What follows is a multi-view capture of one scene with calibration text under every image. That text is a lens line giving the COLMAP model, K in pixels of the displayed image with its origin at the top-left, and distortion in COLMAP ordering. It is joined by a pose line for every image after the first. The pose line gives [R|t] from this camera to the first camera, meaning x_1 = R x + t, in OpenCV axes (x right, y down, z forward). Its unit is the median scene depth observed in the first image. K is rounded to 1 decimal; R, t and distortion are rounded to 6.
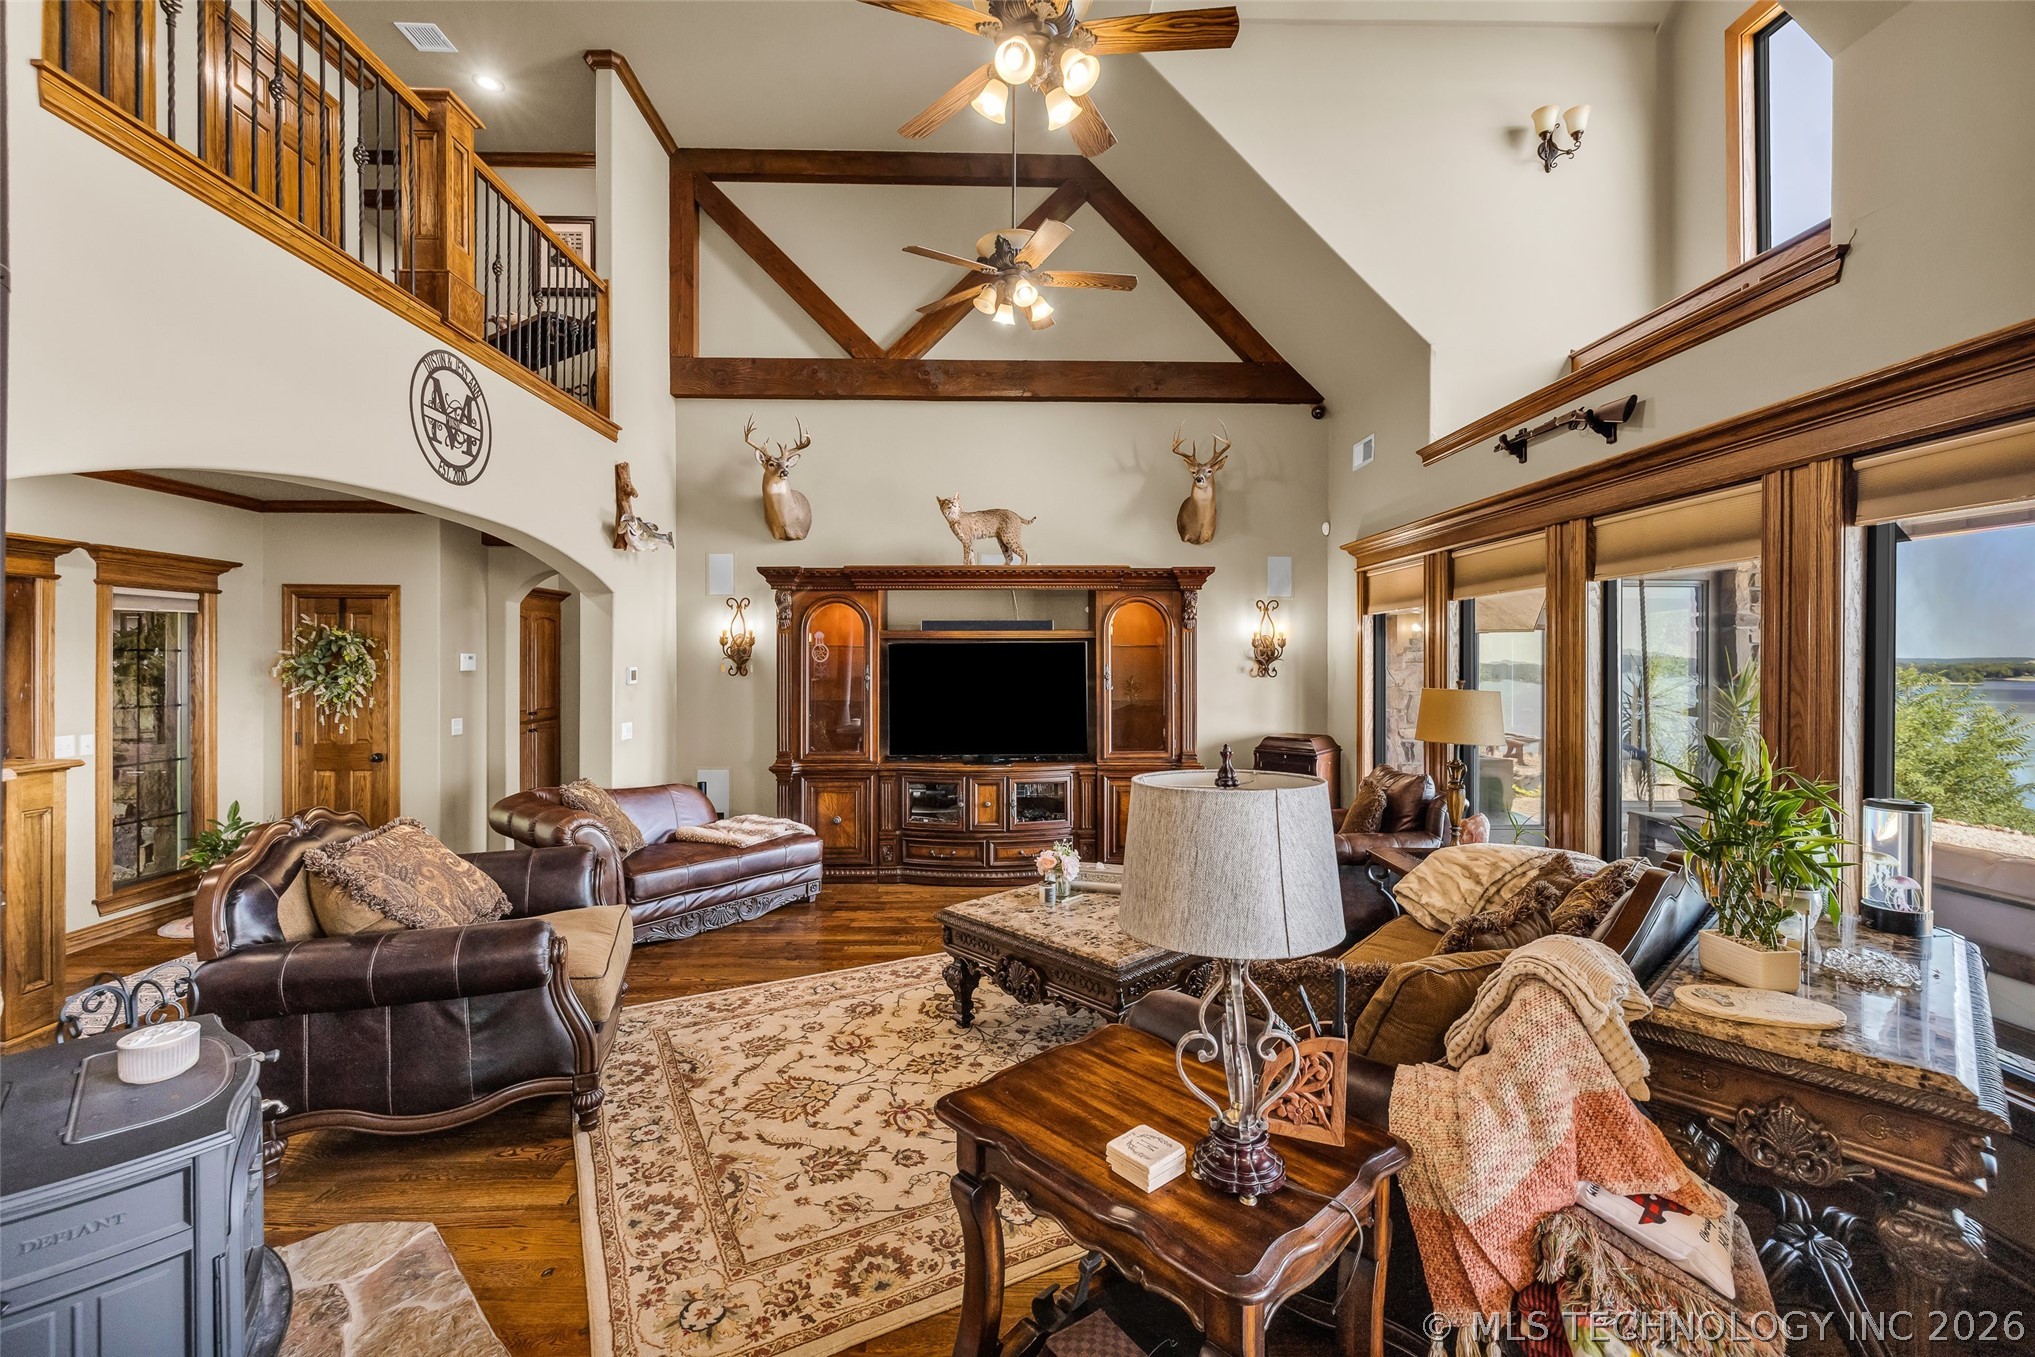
lens RADIAL K [[862.0, 0, 1012.6], [0, 862.0, 665.2], [0, 0, 1]] dist [0.001996, 0.000217]
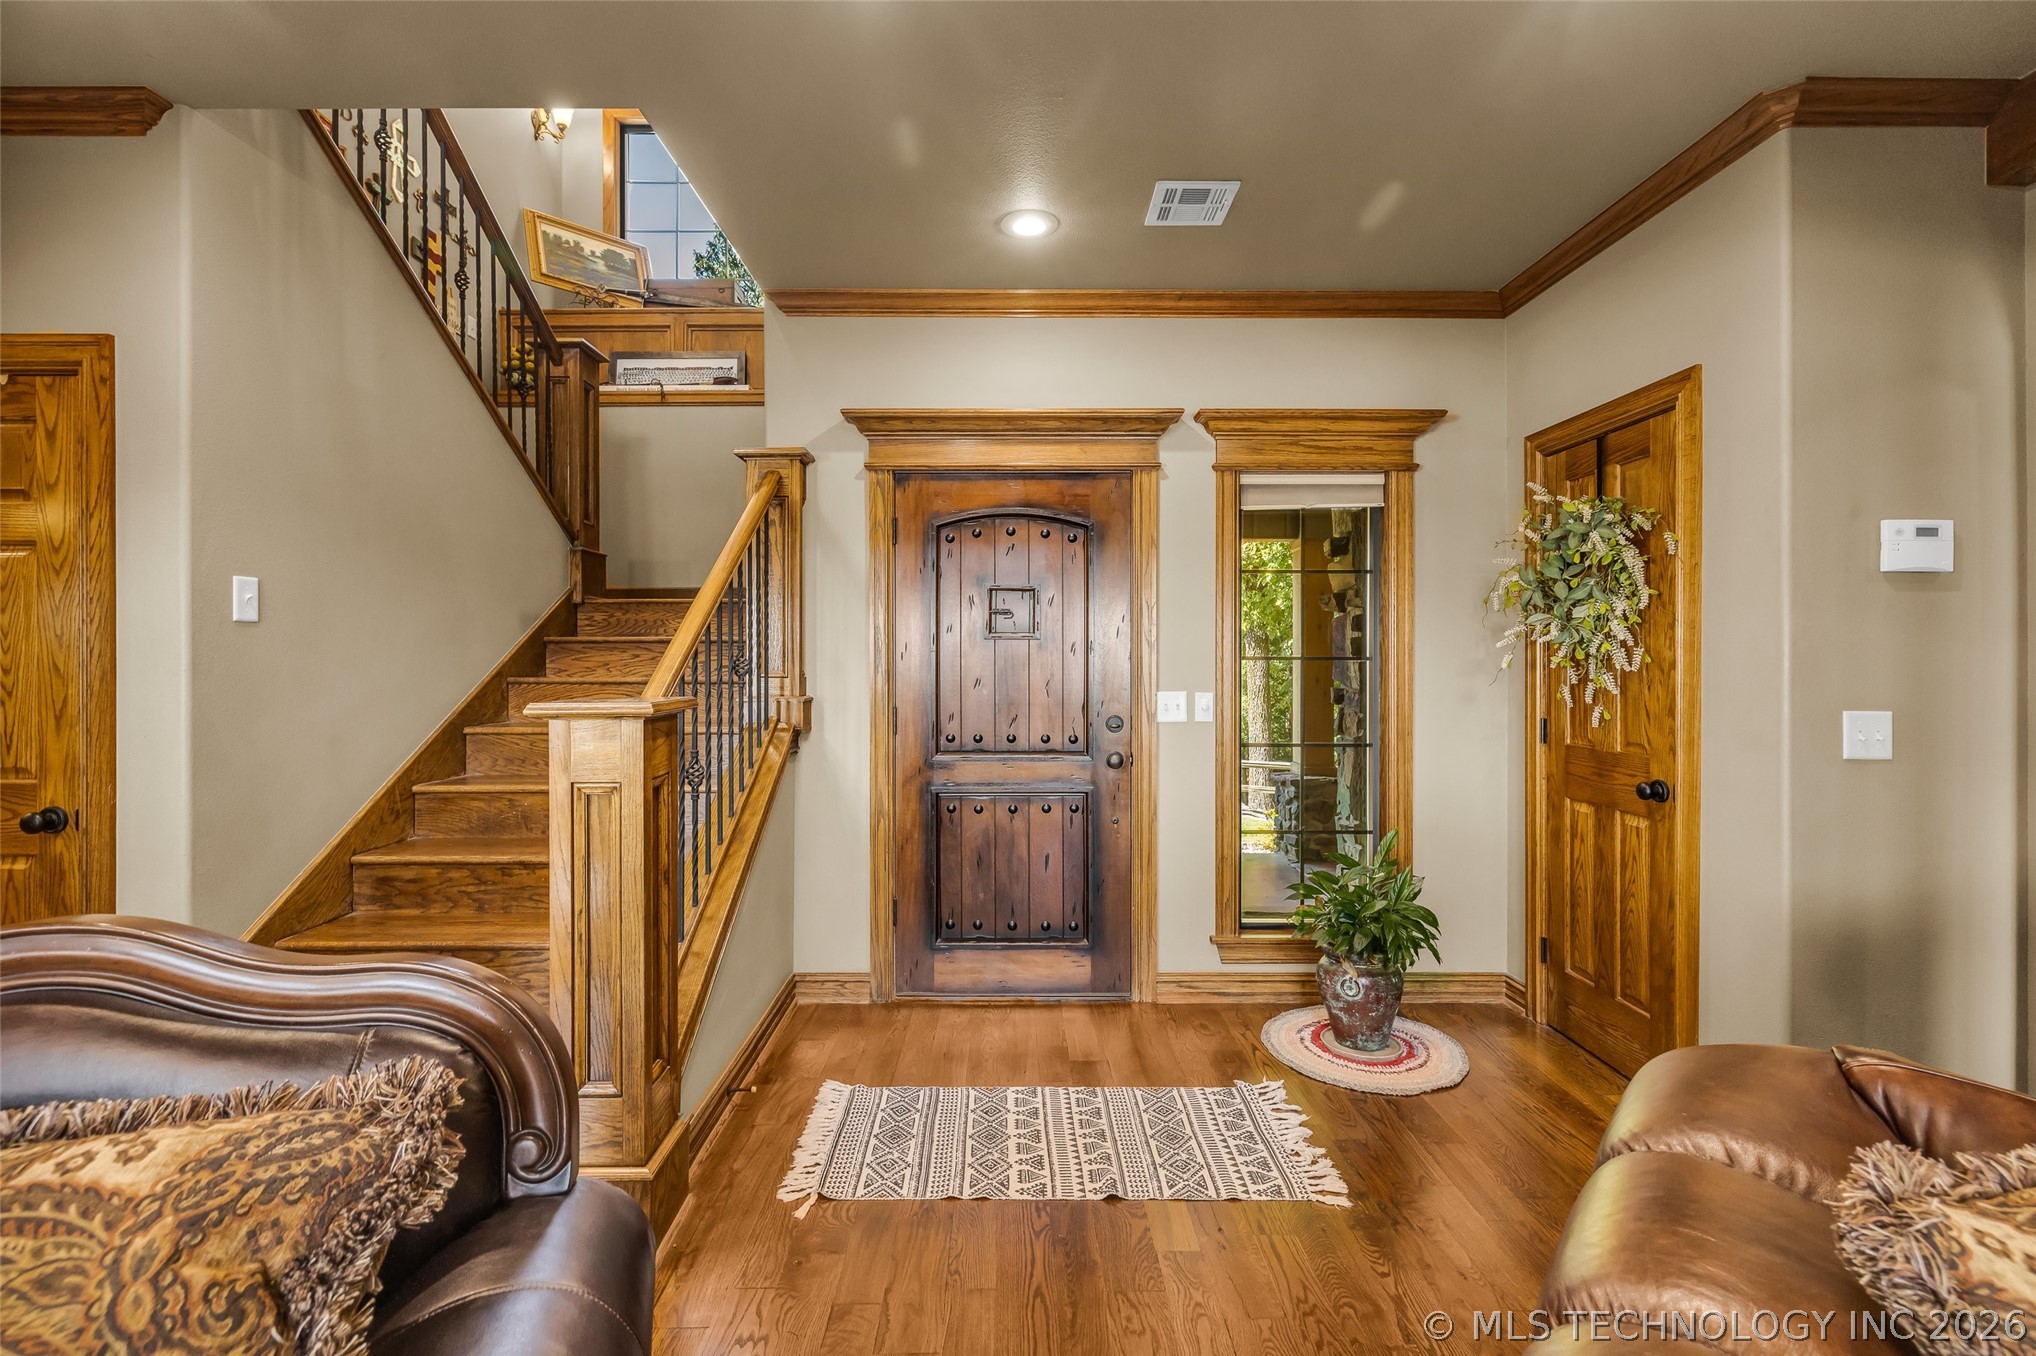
lens RADIAL K [[862.4, 0, 1010.0], [0, 862.4, 663.9], [0, 0, 1]] dist [0.001996, 0.000217]
pose [[-0.019408, 0.002263, -0.999809, -0.329403], [-0.005475, 0.999982, 0.002369, 0.048987], [0.999797, 0.005520, -0.019395, 0.742739]]
